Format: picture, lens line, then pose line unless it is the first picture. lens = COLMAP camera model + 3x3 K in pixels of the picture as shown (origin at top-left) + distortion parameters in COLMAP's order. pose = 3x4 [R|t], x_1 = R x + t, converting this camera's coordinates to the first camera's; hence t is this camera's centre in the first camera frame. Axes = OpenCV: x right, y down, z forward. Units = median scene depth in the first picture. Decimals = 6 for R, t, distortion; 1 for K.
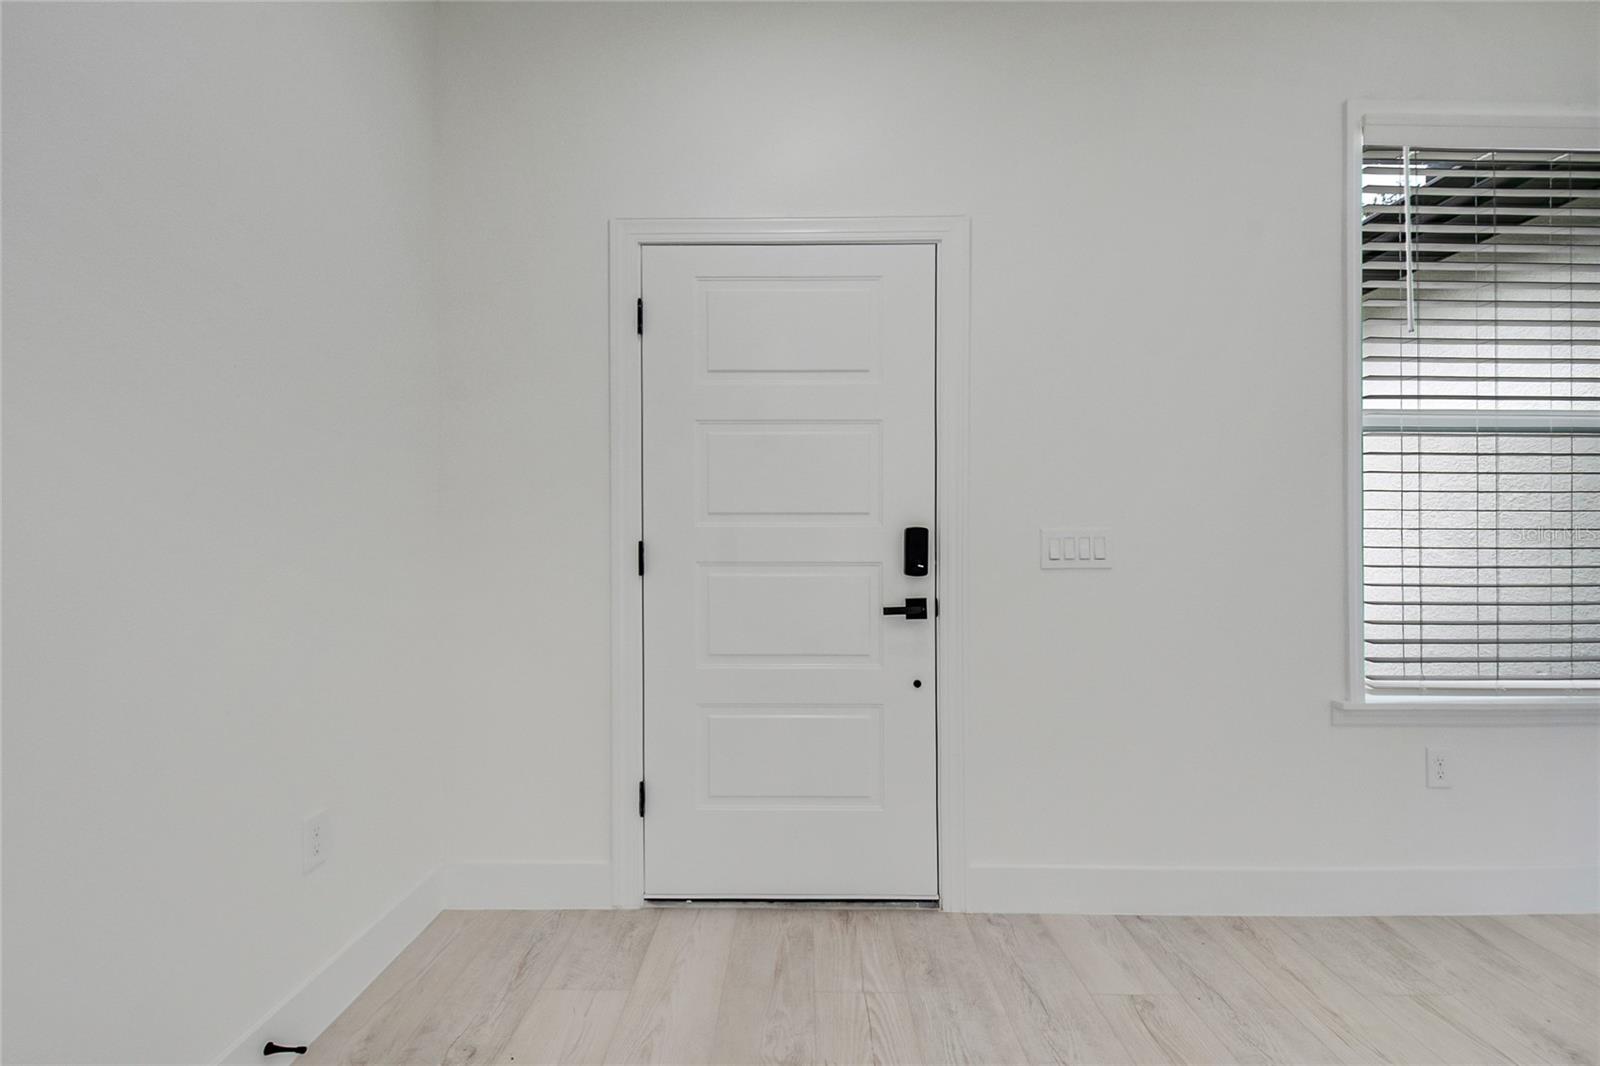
lens RADIAL K [[697.3, 0, 817.9], [0, 697.3, 559.1], [0, 0, 1]] dist [0.003177, -0.006573]
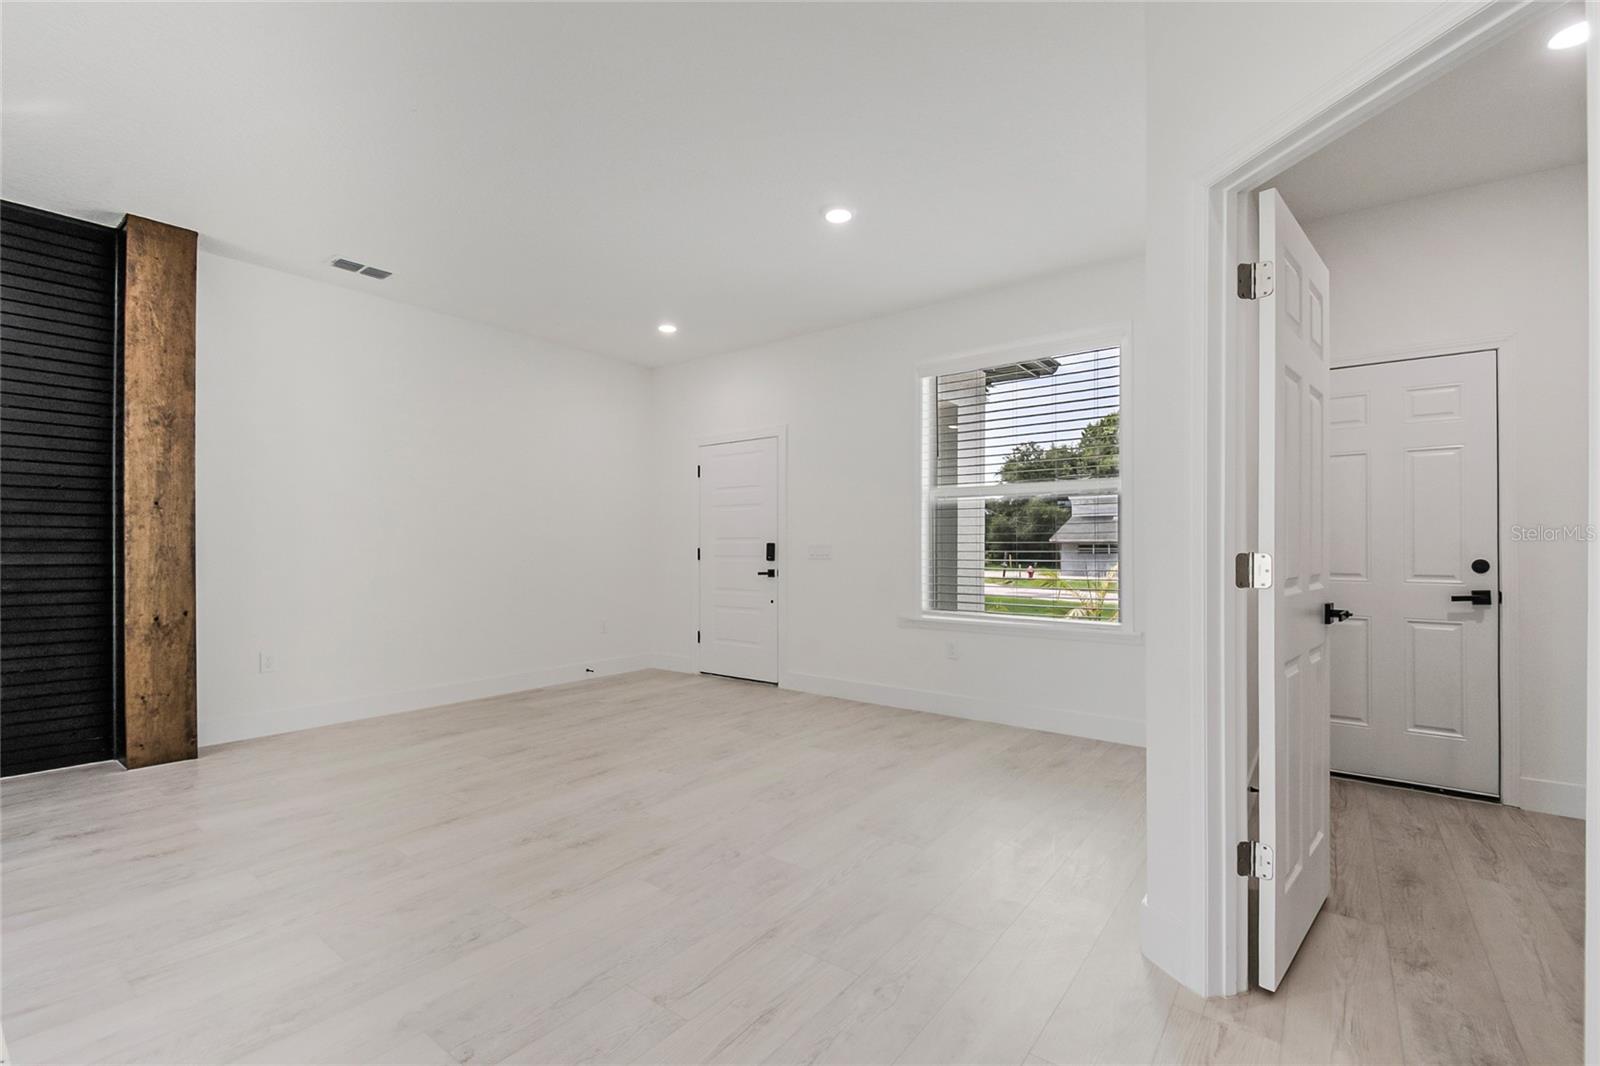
lens RADIAL K [[697.3, 0, 817.9], [0, 697.3, 559.1], [0, 0, 1]] dist [0.003177, -0.006573]
pose [[0.805021, 0.007876, -0.593193, 1.885850], [-0.010947, 0.999939, -0.001579, 0.019257], [0.593145, 0.007764, 0.805058, -1.059452]]
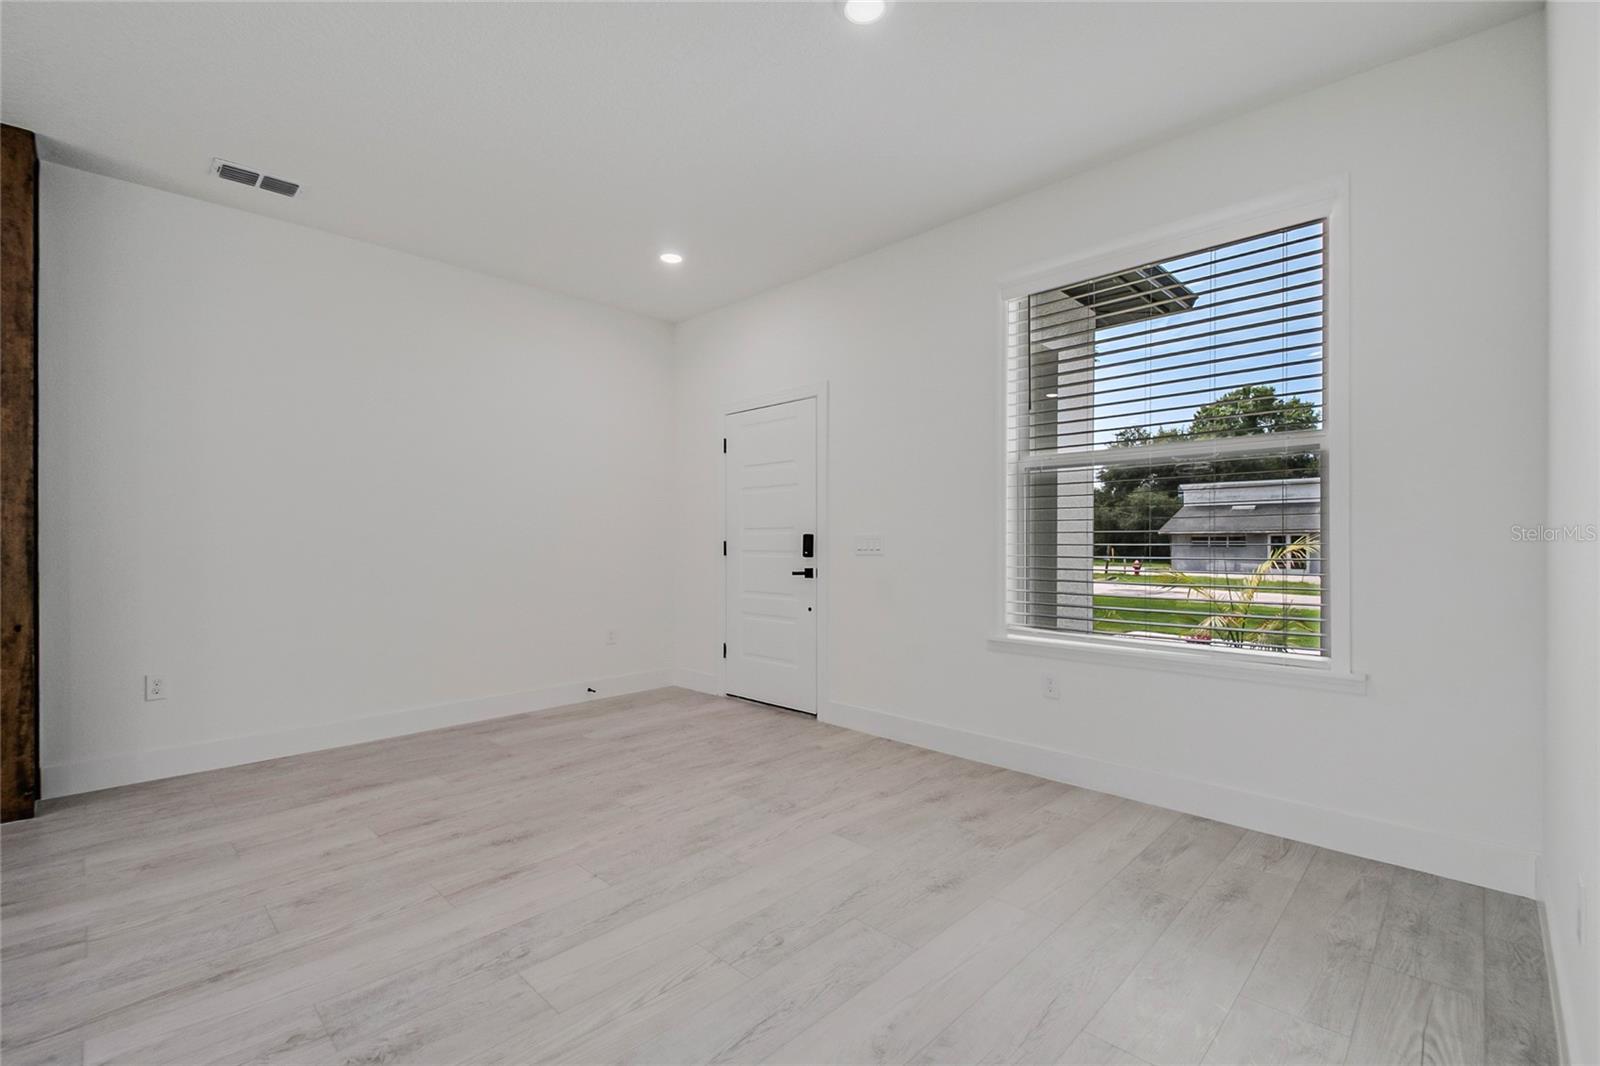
lens RADIAL K [[692.5, 0, 817.4], [0, 692.5, 556.5], [0, 0, 1]] dist [0.001973, -0.003549]
pose [[0.720645, 0.010773, -0.693220, 1.604910], [-0.010001, 0.999937, 0.005143, 0.010732], [0.693232, 0.003226, 0.720707, -0.480701]]
